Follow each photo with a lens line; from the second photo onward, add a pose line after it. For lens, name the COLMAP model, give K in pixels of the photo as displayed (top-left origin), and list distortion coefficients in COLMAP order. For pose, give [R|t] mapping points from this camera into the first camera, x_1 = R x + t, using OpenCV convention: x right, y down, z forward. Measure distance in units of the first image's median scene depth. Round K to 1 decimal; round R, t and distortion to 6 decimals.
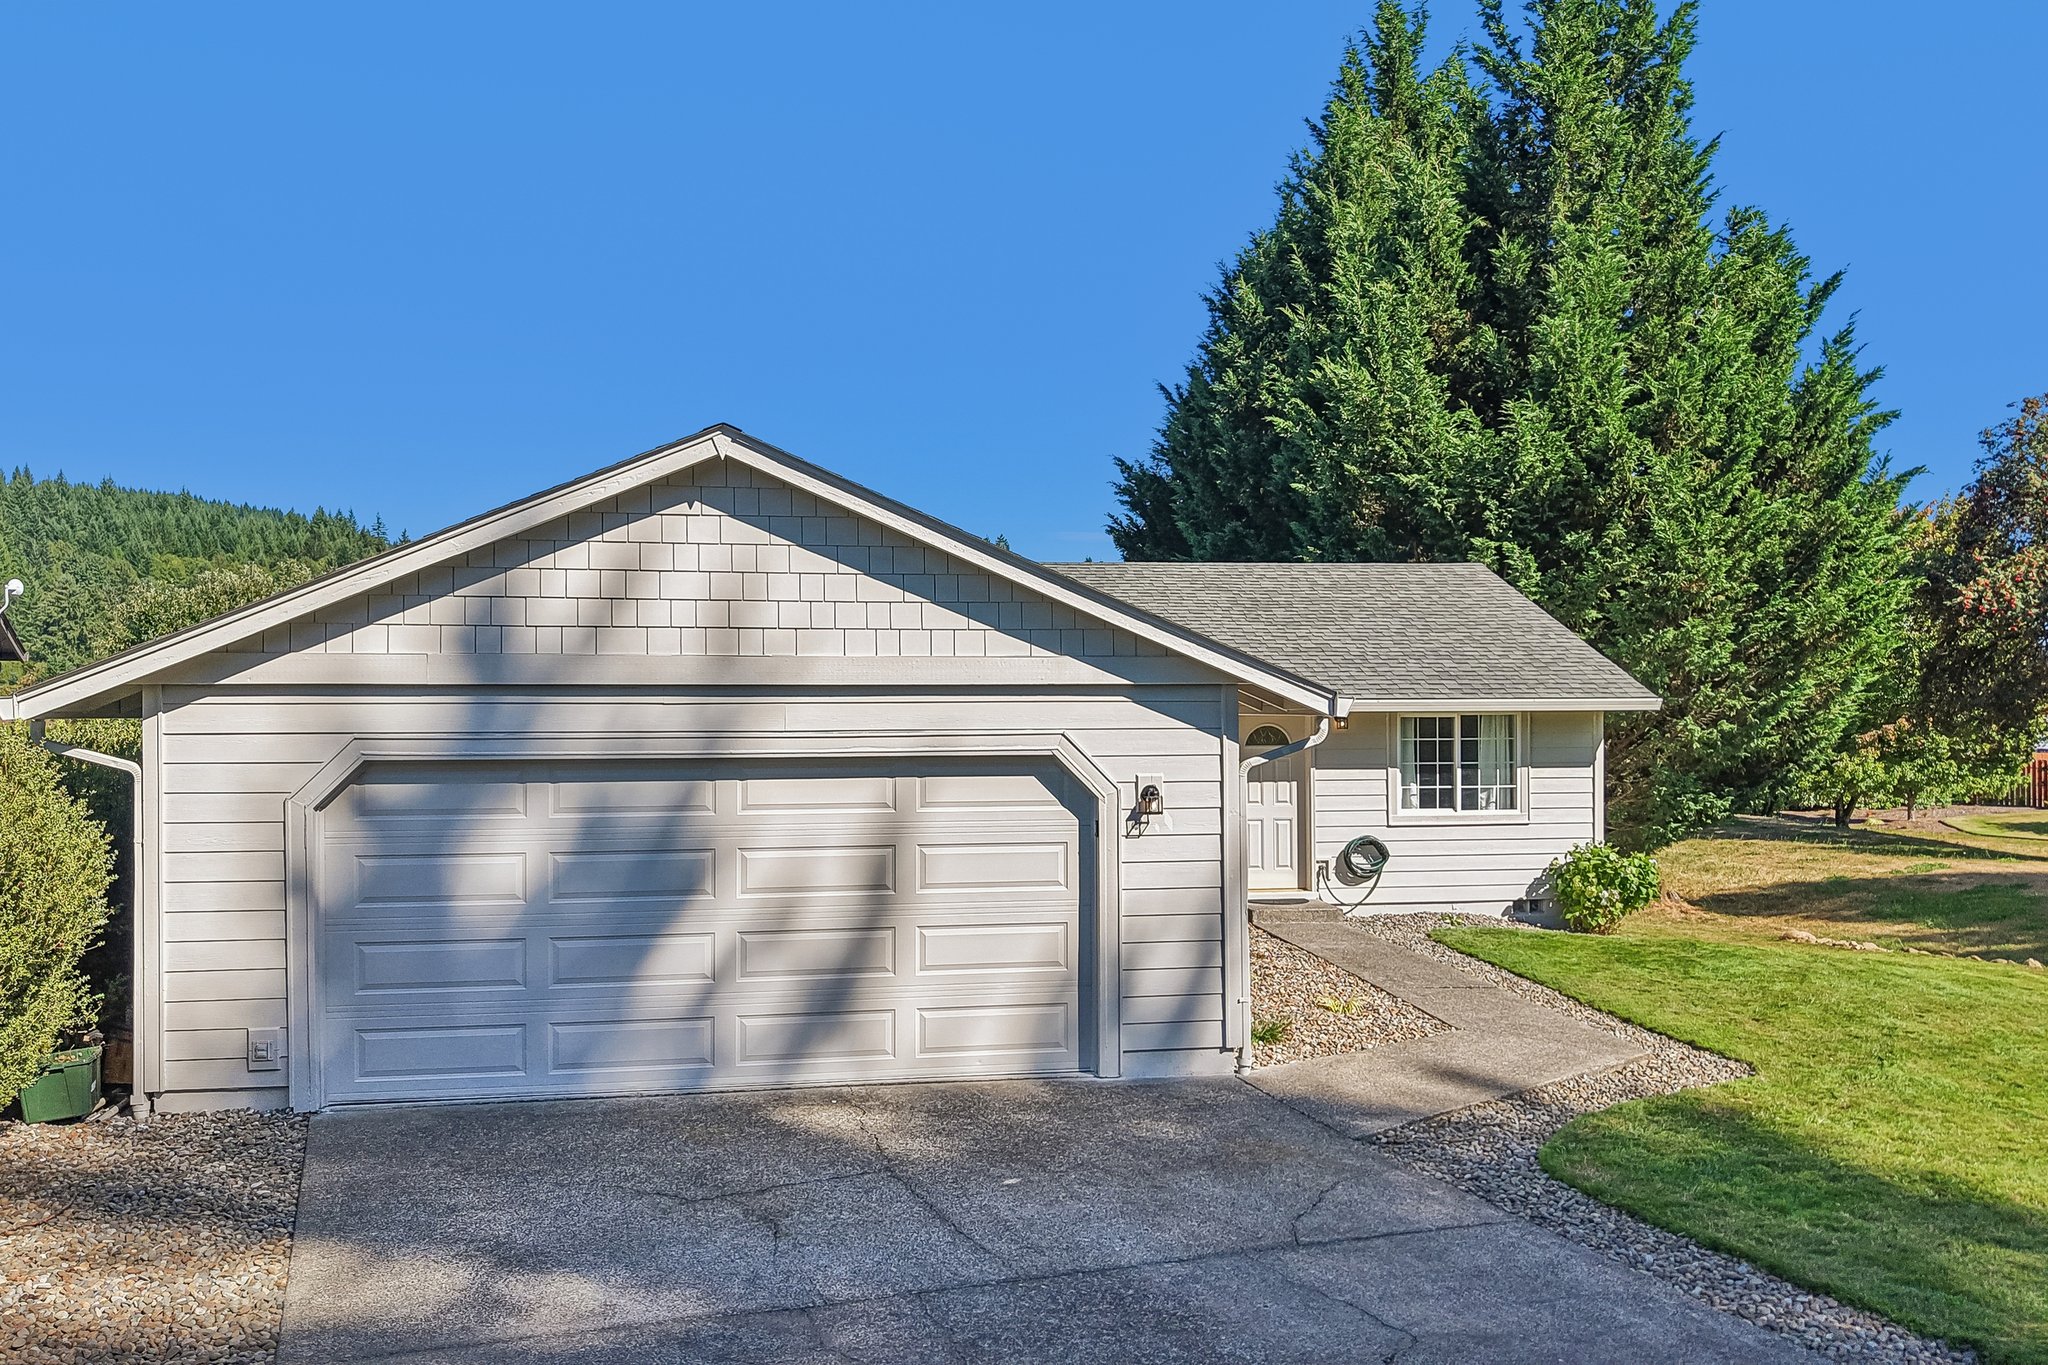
lens RADIAL K [[1624.5, 0, 1020.9], [0, 1624.5, 712.5], [0, 0, 1]] dist [0.033196, -0.052936]
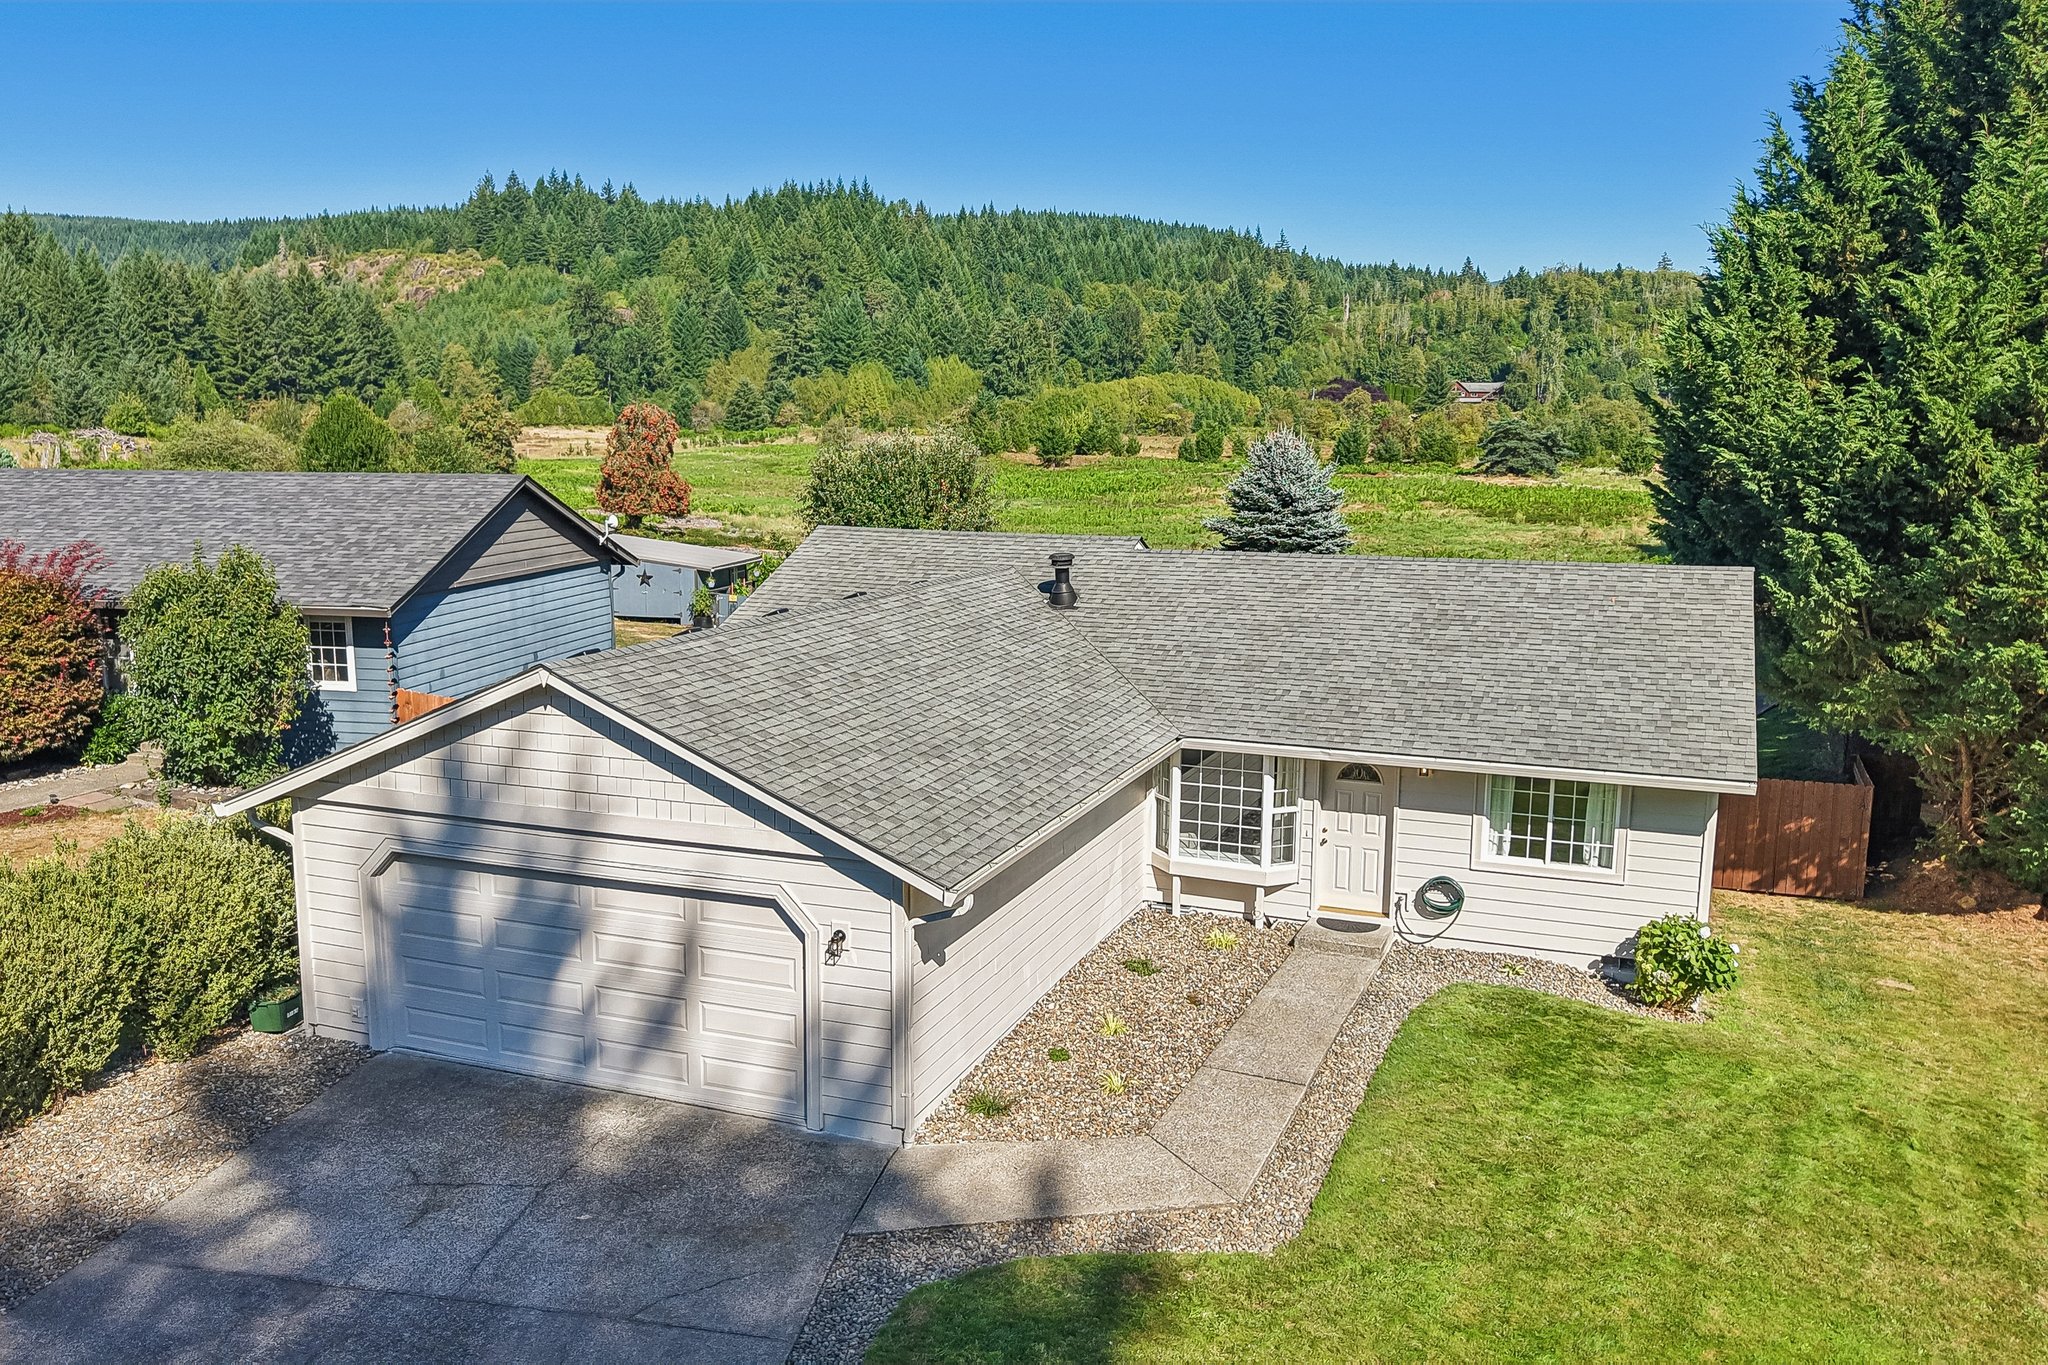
lens RADIAL K [[1618.5, 0, 1023.6], [0, 1618.5, 716.5], [0, 0, 1]] dist [0.051556, -0.106391]
pose [[0.858666, 0.103248, -0.502028, 0.495903], [-0.011325, 0.983083, 0.182813, -0.214959], [0.512410, -0.151289, 0.845309, -0.012119]]
